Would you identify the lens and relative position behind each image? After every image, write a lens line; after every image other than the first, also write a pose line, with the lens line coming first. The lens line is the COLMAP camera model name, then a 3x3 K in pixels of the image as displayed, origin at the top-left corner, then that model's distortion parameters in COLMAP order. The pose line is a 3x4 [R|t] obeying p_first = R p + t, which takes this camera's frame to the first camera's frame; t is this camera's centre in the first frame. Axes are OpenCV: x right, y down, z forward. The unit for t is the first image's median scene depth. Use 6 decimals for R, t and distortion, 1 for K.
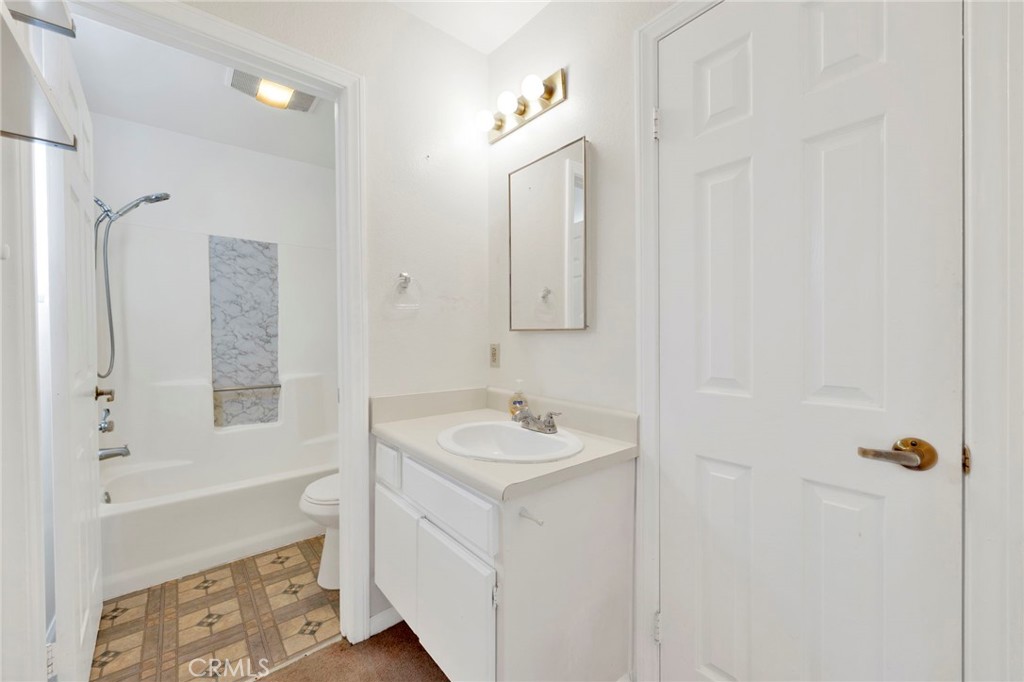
lens RADIAL K [[396.1, 0, 512.6], [0, 396.1, 341.2], [0, 0, 1]] dist [-0.002607, 0.000140]
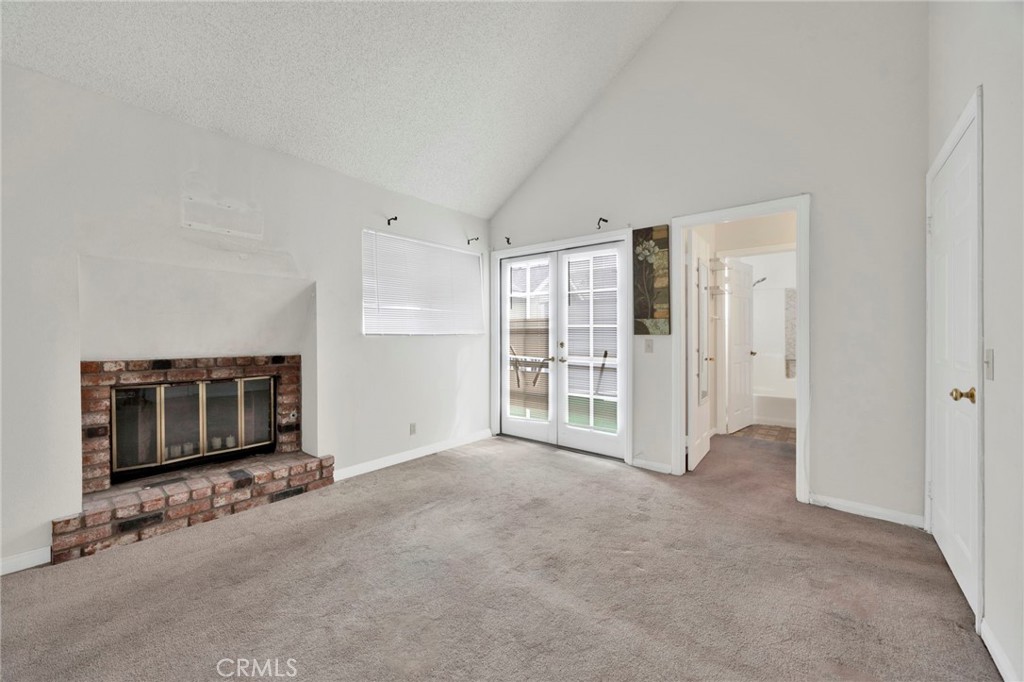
lens RADIAL K [[396.1, 0, 512.3], [0, 396.1, 338.7], [0, 0, 1]] dist [-0.002607, 0.000140]
pose [[0.196780, 0.010882, -0.980387, 1.057859], [-0.016265, 0.999837, 0.007833, 0.014997], [0.980313, 0.014404, 0.196925, -0.884044]]
